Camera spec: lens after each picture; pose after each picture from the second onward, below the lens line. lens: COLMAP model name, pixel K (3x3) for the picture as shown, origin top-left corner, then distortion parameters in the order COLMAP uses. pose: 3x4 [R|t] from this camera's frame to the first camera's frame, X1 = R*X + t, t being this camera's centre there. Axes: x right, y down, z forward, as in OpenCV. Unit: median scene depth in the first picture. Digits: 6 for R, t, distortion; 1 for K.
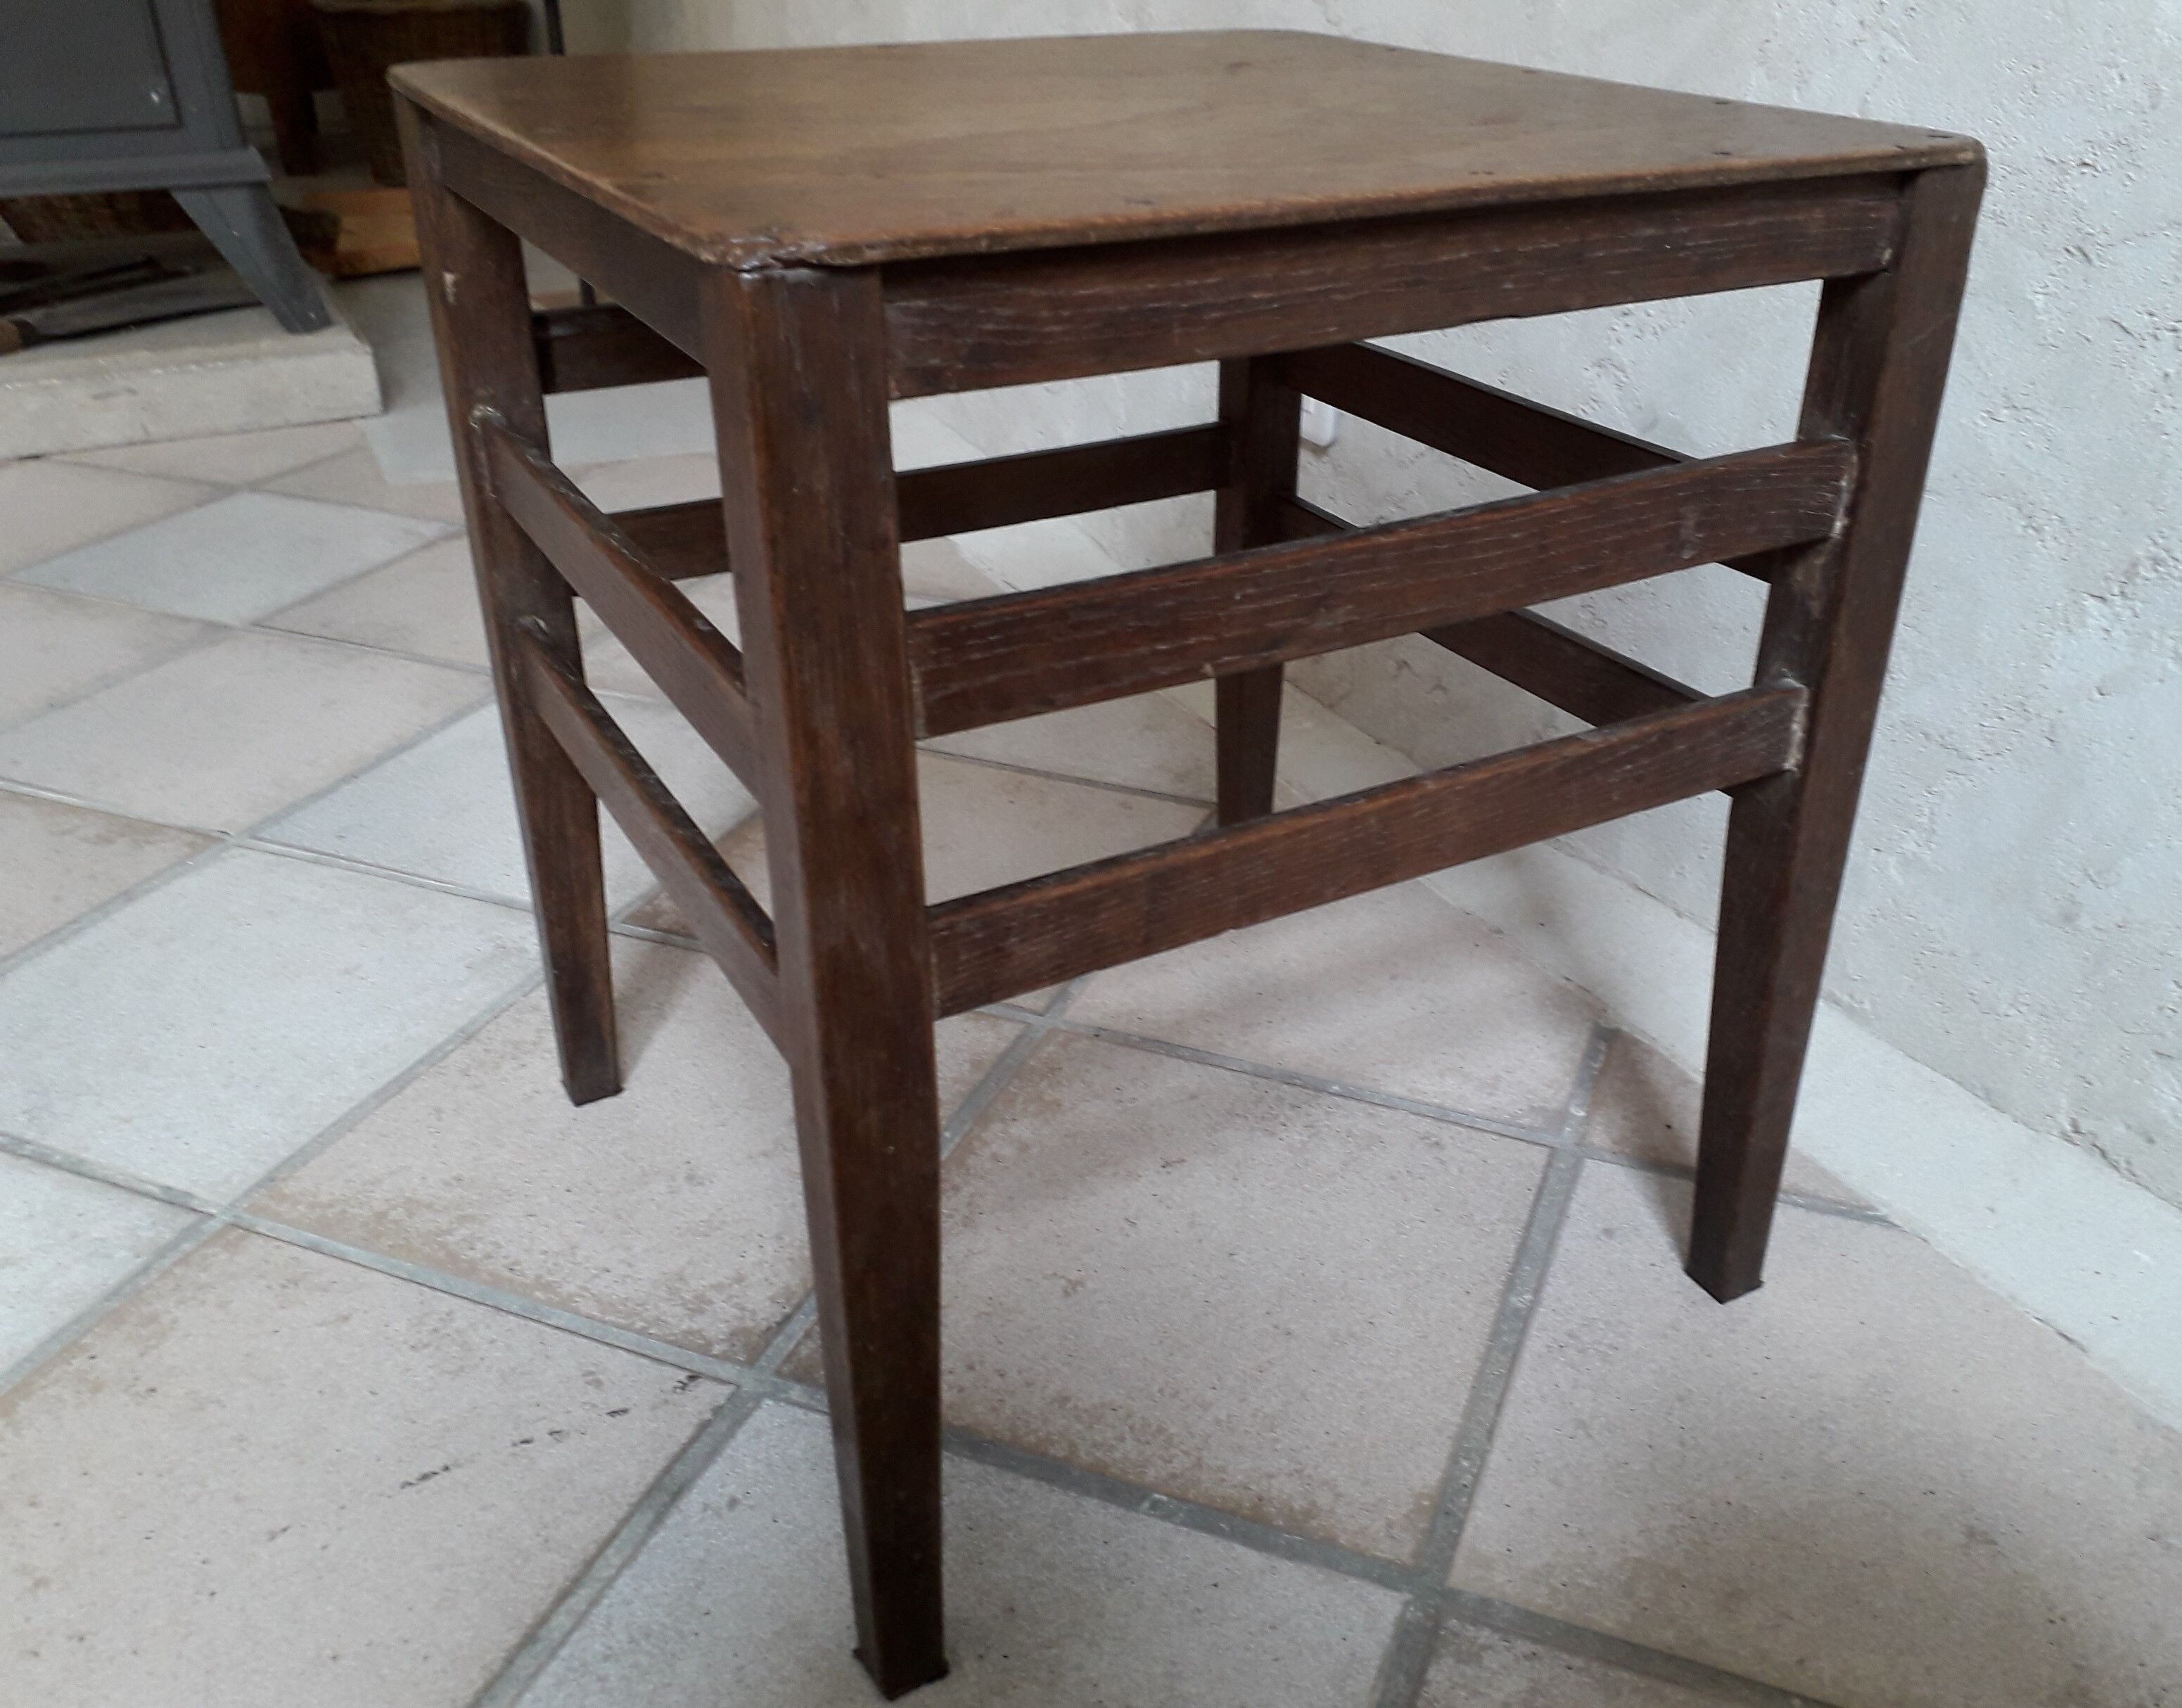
lens RADIAL K [[1877.5, 0, 1096.3], [0, 1877.5, 821.4], [0, 0, 1]] dist [-0.005354, -0.000399]
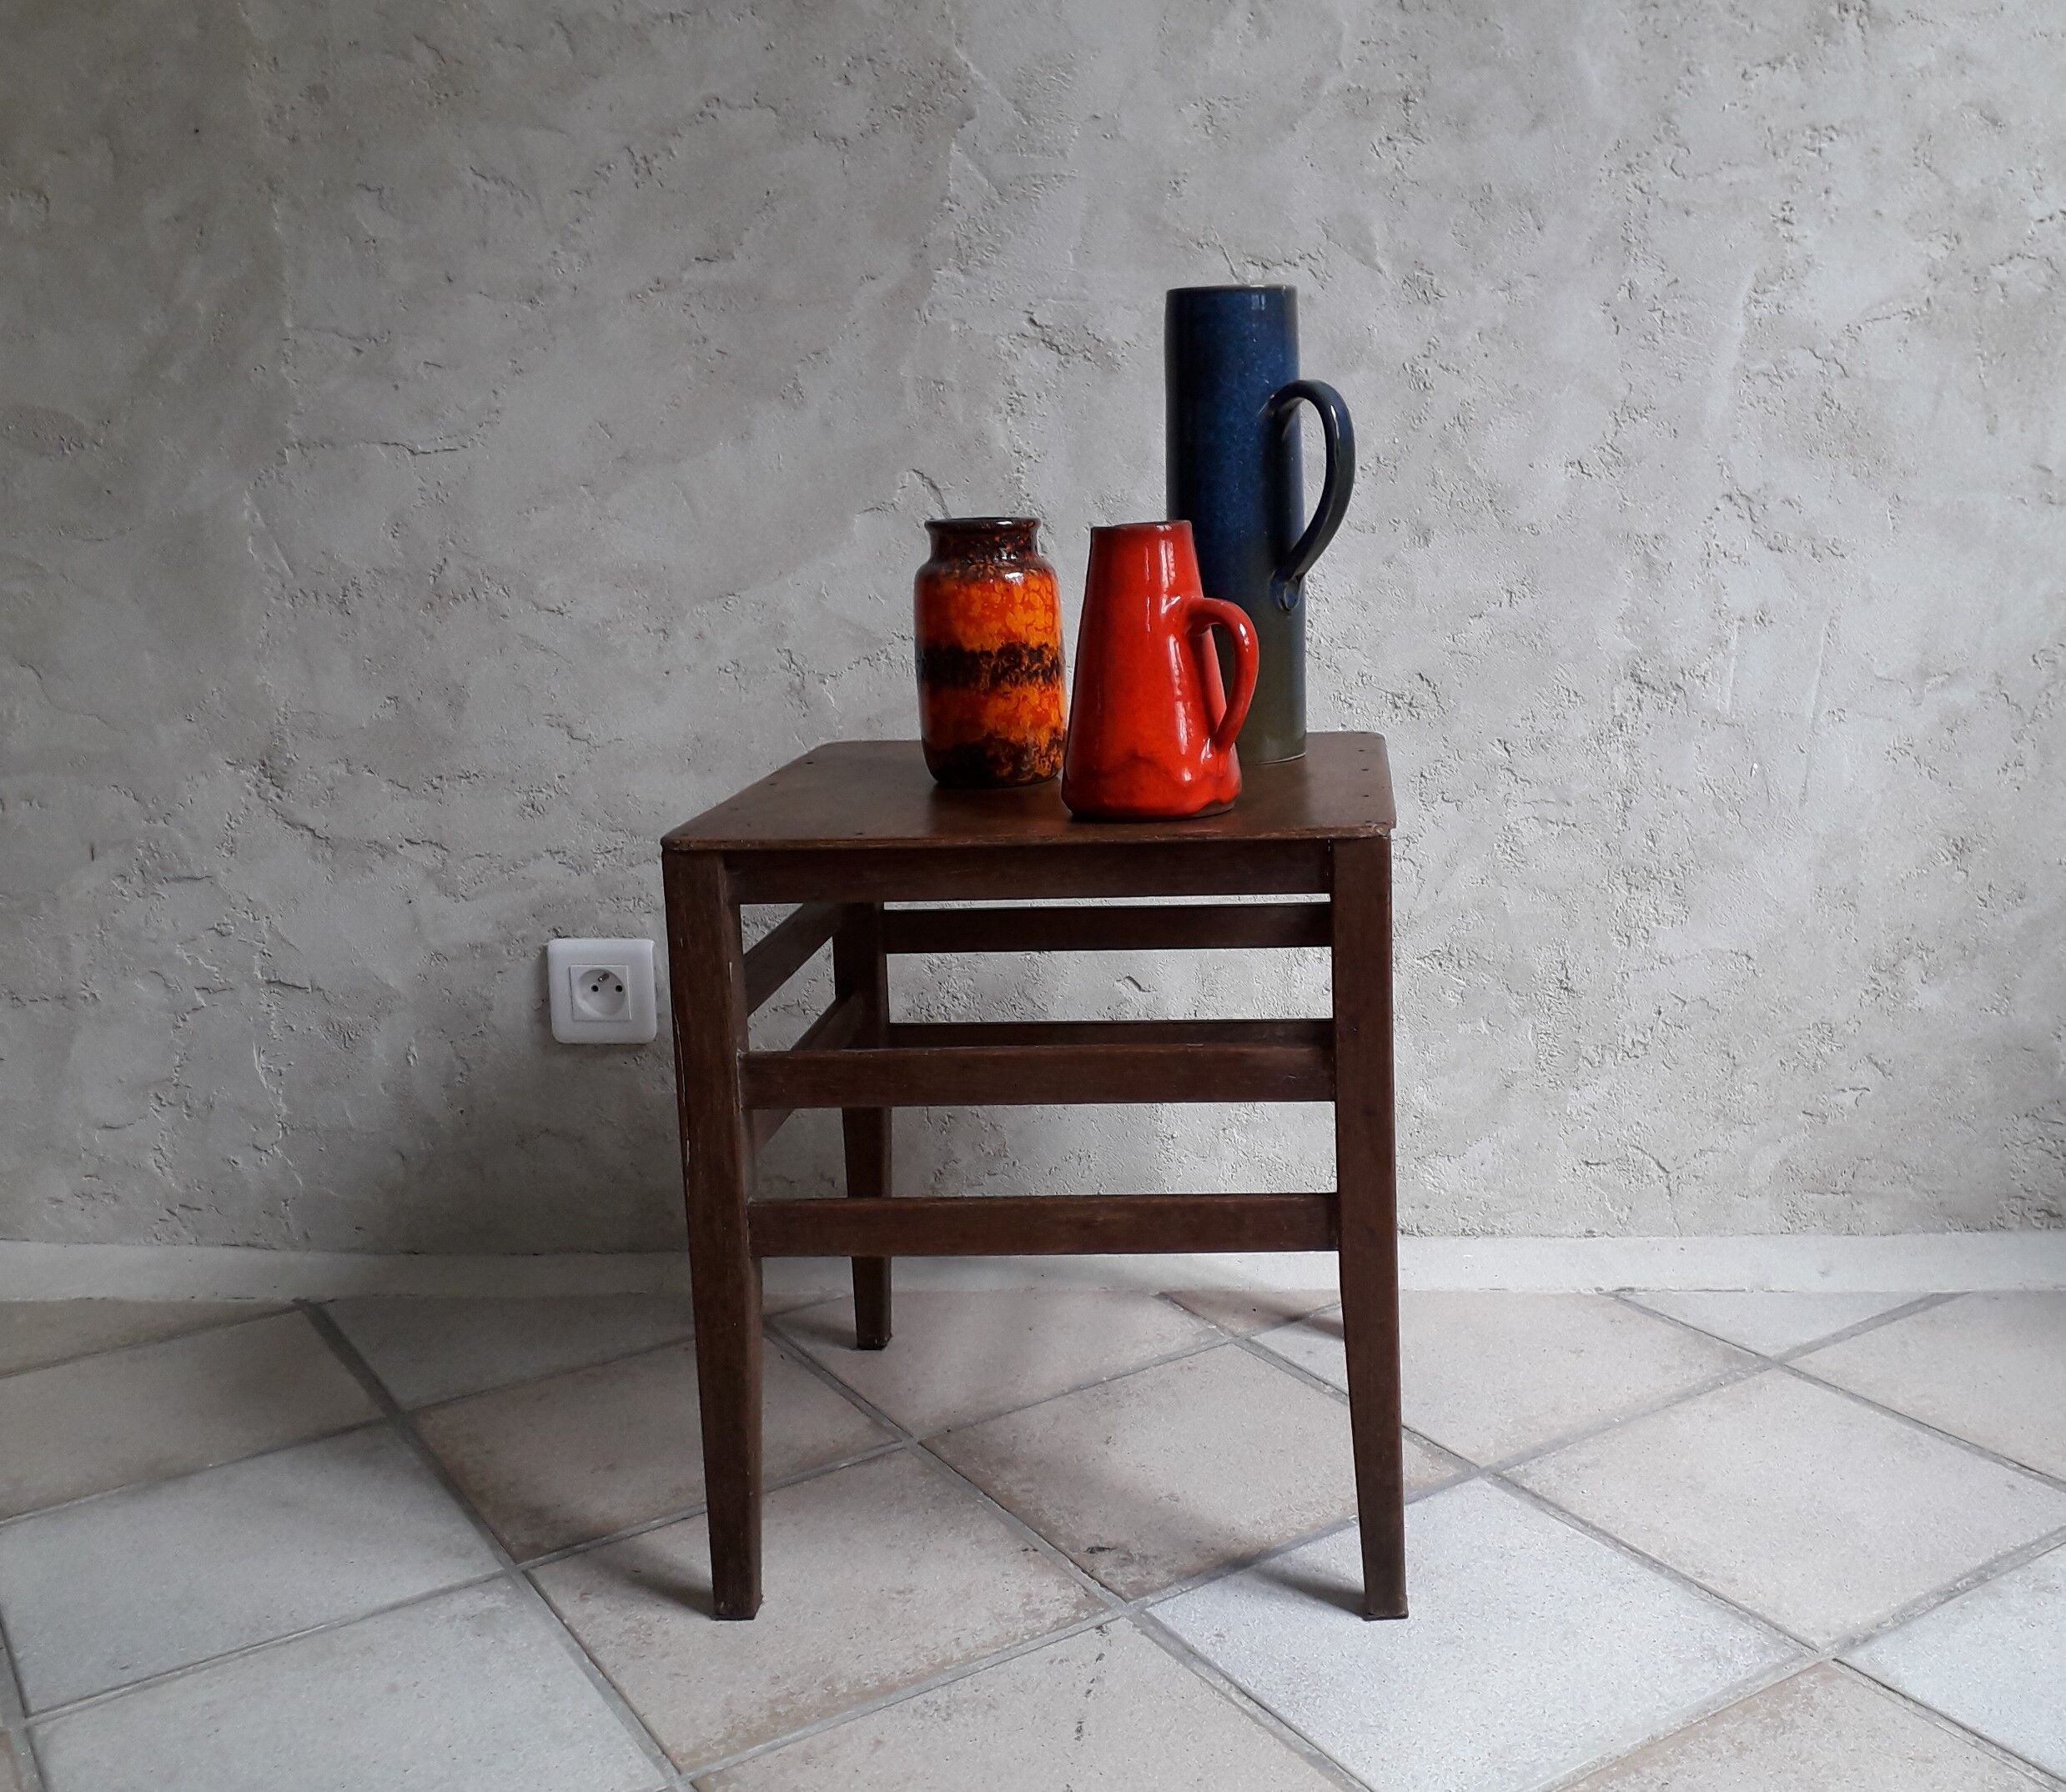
lens RADIAL K [[2321.2, 0, 1033.0], [0, 2321.2, 896.0], [0, 0, 1]] dist [0.017686, -0.222795]
pose [[0.588354, -0.202198, 0.782915, -1.449166], [0.421416, 0.903018, -0.083475, -0.079973], [-0.690108, 0.379045, 0.616503, -0.263768]]
